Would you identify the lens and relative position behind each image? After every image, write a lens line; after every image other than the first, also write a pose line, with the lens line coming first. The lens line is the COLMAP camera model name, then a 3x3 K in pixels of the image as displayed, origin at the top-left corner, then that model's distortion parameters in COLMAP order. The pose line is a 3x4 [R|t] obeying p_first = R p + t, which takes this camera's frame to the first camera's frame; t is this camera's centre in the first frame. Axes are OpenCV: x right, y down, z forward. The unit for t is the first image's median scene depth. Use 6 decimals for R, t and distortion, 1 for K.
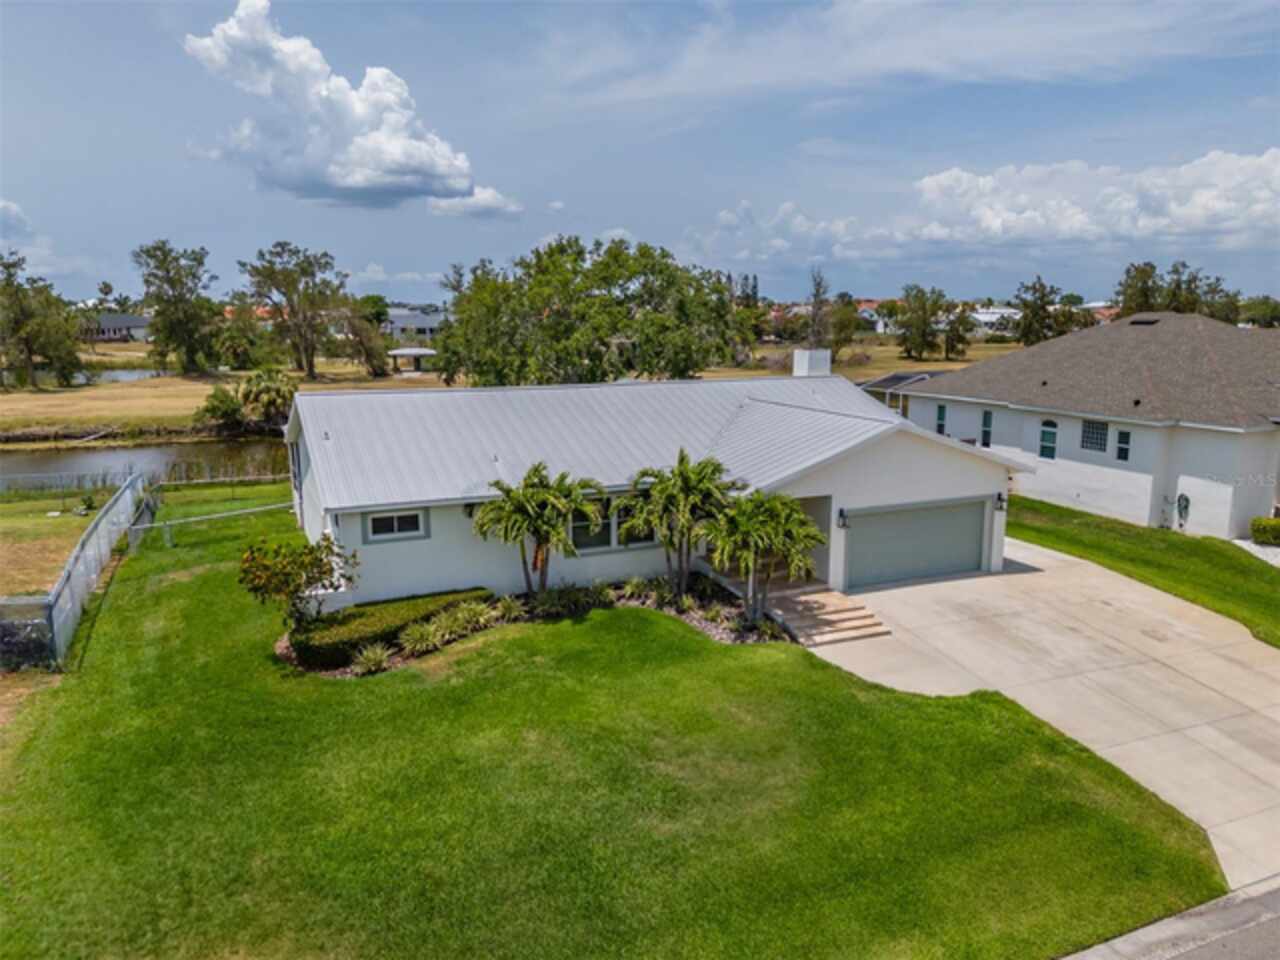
lens RADIAL K [[938.8, 0, 641.1], [0, 938.8, 464.5], [0, 0, 1]] dist [0.078984, -0.087406]
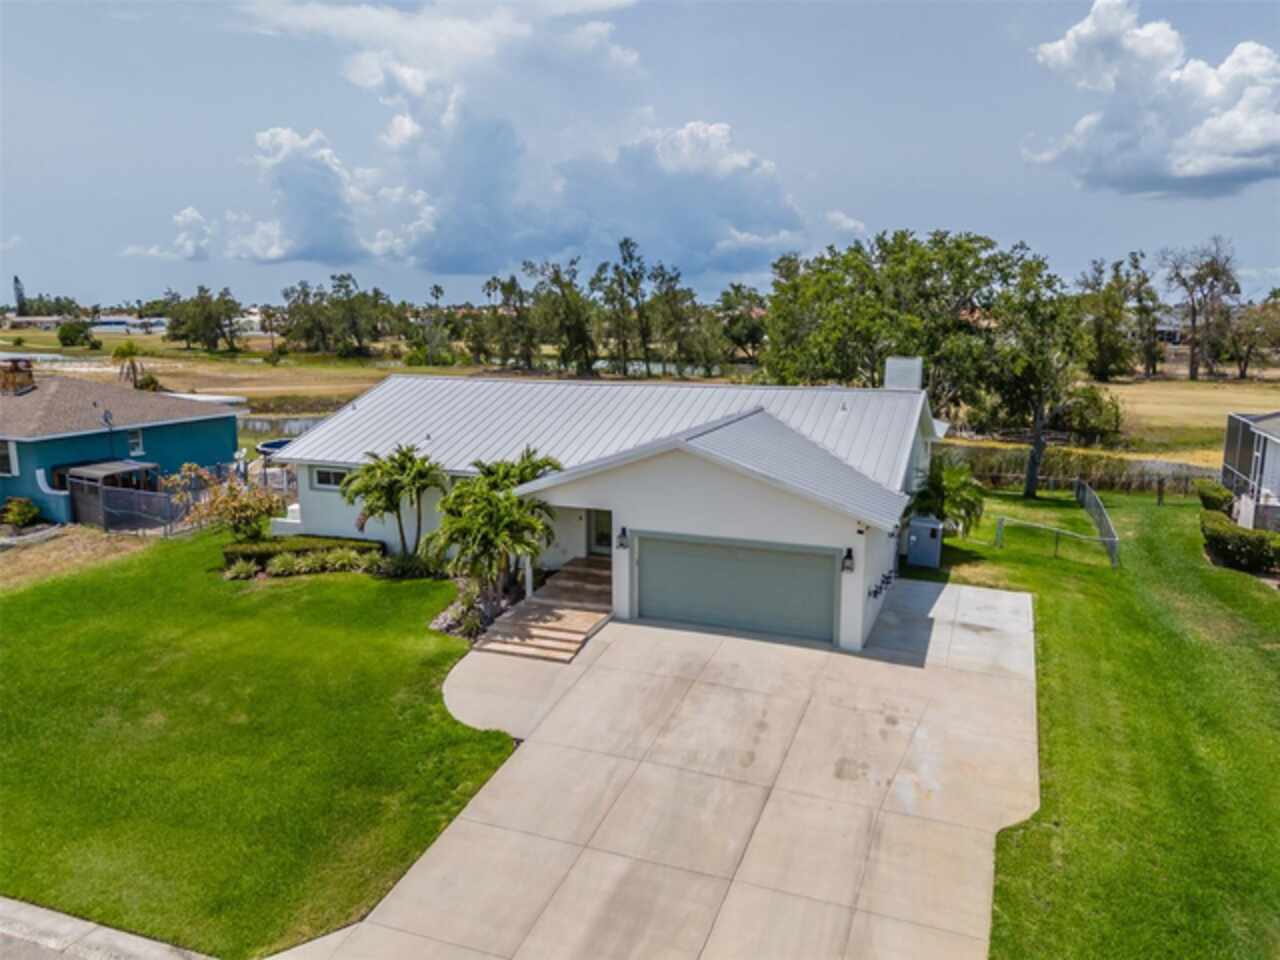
lens RADIAL K [[933.8, 0, 640.0], [0, 933.8, 480.0], [0, 0, 1]] dist [0.085182, -0.091561]
pose [[0.703018, 0.126704, -0.699794, 0.883902], [-0.117462, 0.991174, 0.061458, -0.058814], [0.701405, 0.038994, 0.711696, 0.377202]]
